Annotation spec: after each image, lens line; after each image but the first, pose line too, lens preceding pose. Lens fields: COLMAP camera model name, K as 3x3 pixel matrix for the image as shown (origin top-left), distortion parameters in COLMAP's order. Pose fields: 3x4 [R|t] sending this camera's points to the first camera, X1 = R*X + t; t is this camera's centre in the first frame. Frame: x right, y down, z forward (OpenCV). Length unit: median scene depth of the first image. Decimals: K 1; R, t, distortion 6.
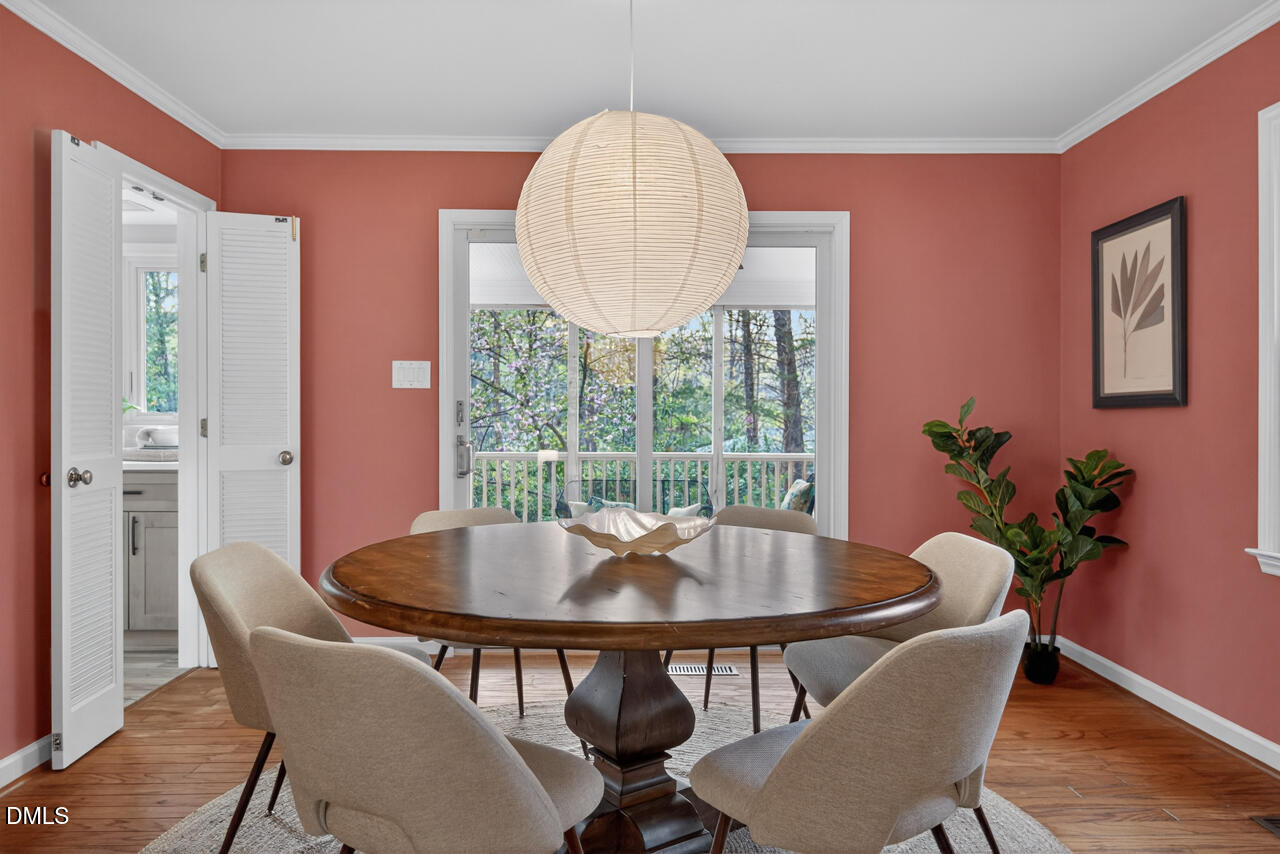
lens RADIAL K [[859.0, 0, 647.9], [0, 859.0, 418.0], [0, 0, 1]] dist [0.023971, -0.015901]
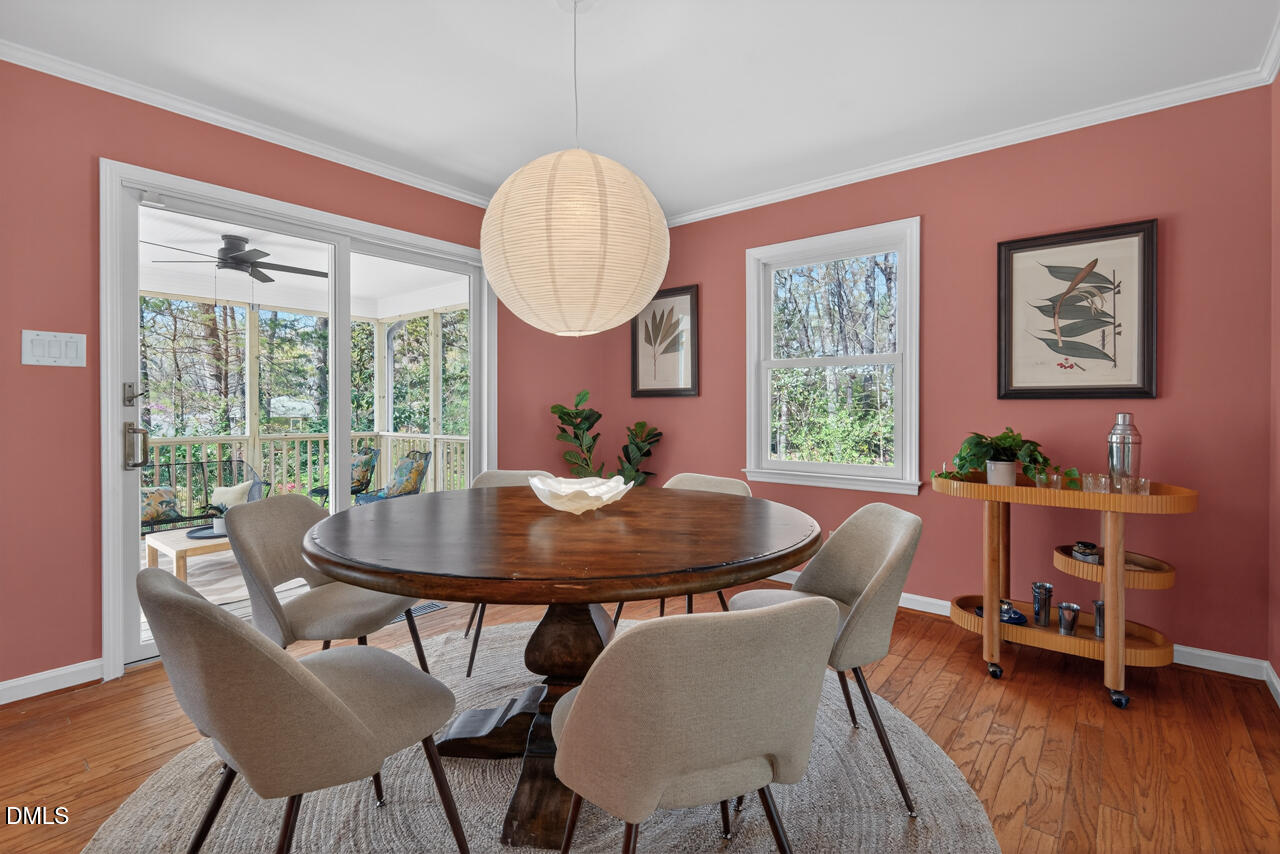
lens RADIAL K [[584.4, 0, 642.7], [0, 584.4, 405.2], [0, 0, 1]] dist [0.004575, 0.000411]
pose [[0.651274, -0.001192, 0.758842, -0.404779], [0.000346, 0.999999, 0.001275, 0.003213], [-0.758843, -0.000568, 0.651274, 0.259163]]
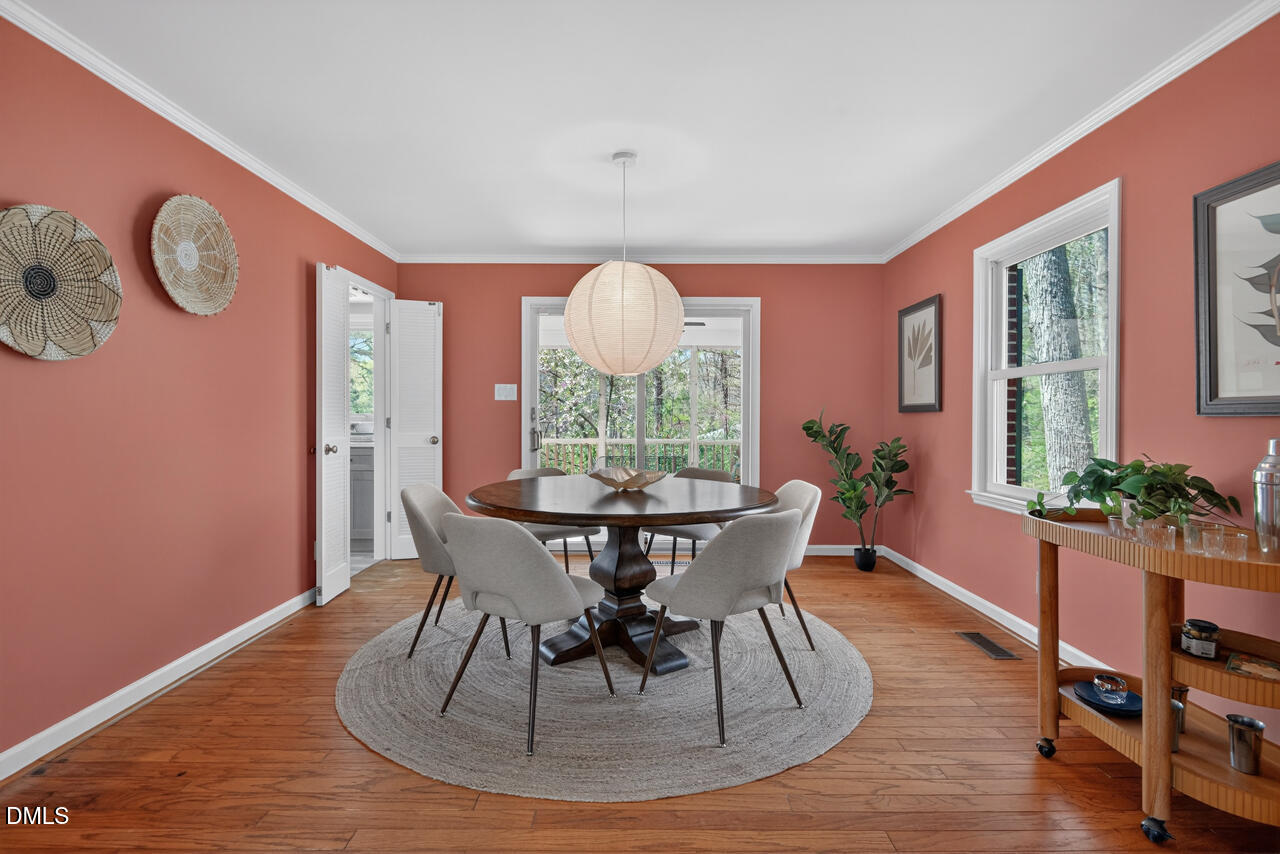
lens RADIAL K [[584.4, 0, 647.6], [0, 584.4, 418.8], [0, 0, 1]] dist [0.004575, 0.000411]
pose [[0.999834, 0.002431, -0.018056, 0.038869], [-0.002372, 0.999992, 0.003279, -0.002126], [0.018064, -0.003236, 0.999832, -0.206559]]
